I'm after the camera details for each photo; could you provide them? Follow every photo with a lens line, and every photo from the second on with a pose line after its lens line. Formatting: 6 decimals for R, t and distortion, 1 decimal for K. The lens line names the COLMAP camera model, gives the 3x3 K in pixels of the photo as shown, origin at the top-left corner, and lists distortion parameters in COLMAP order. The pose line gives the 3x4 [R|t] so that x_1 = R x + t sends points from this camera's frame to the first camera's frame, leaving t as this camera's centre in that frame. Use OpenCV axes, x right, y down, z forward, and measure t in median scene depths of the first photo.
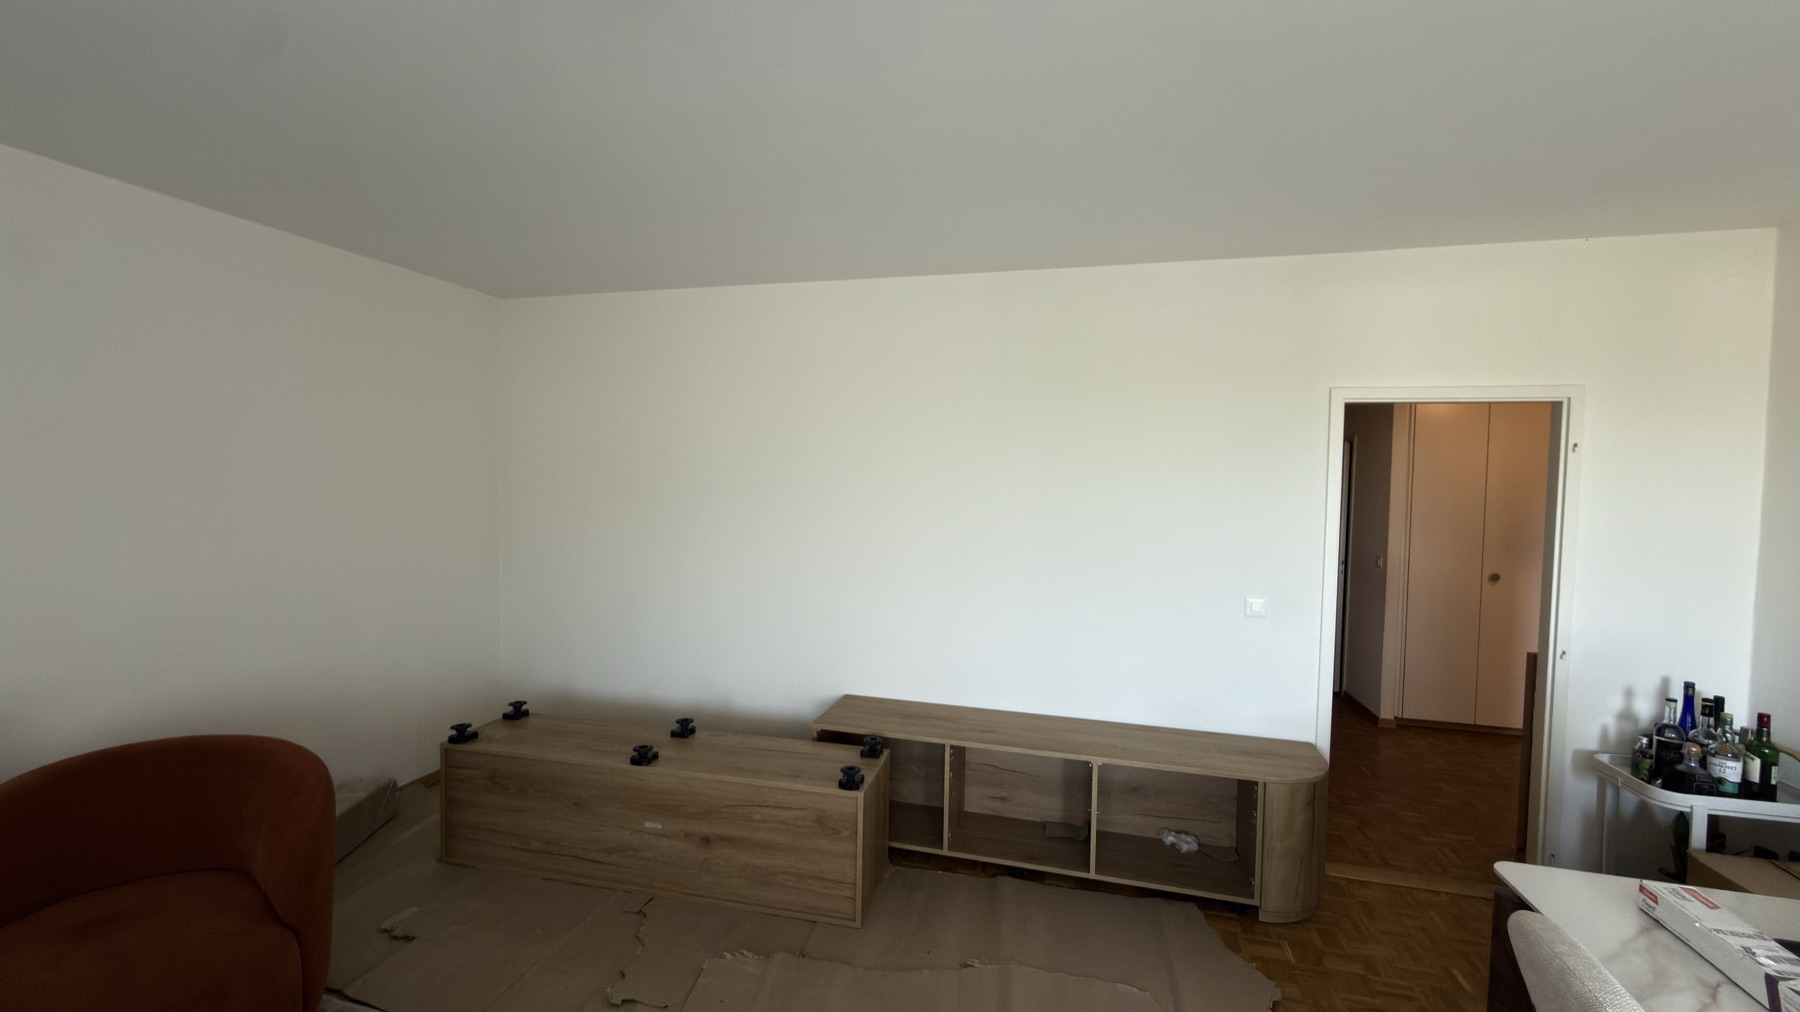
lens RADIAL K [[765.0, 0, 895.5], [0, 765.0, 503.1], [0, 0, 1]] dist [-0.001643, 0.000131]
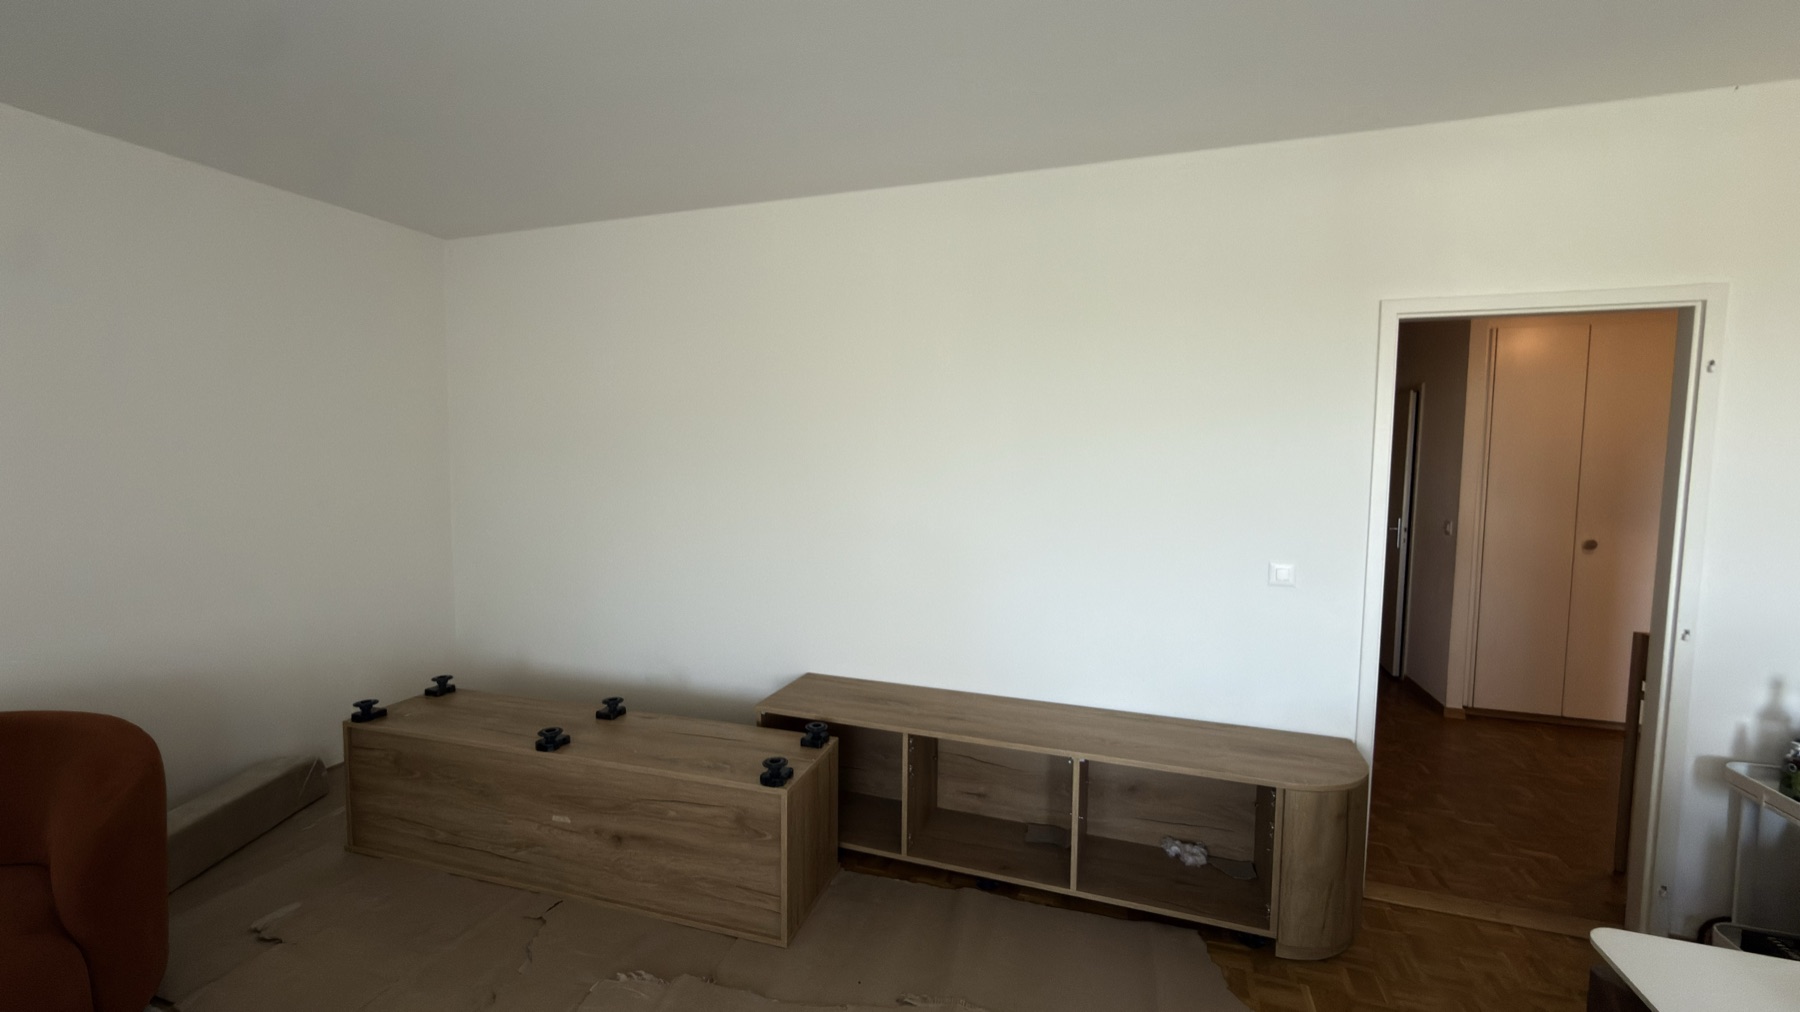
lens RADIAL K [[765.0, 0, 889.7], [0, 765.0, 507.4], [0, 0, 1]] dist [-0.001643, 0.000131]
pose [[0.997127, -0.003875, -0.075652, 0.120189], [0.006452, 0.999406, 0.033850, 0.036163], [0.075476, -0.034241, 0.996560, 0.162342]]
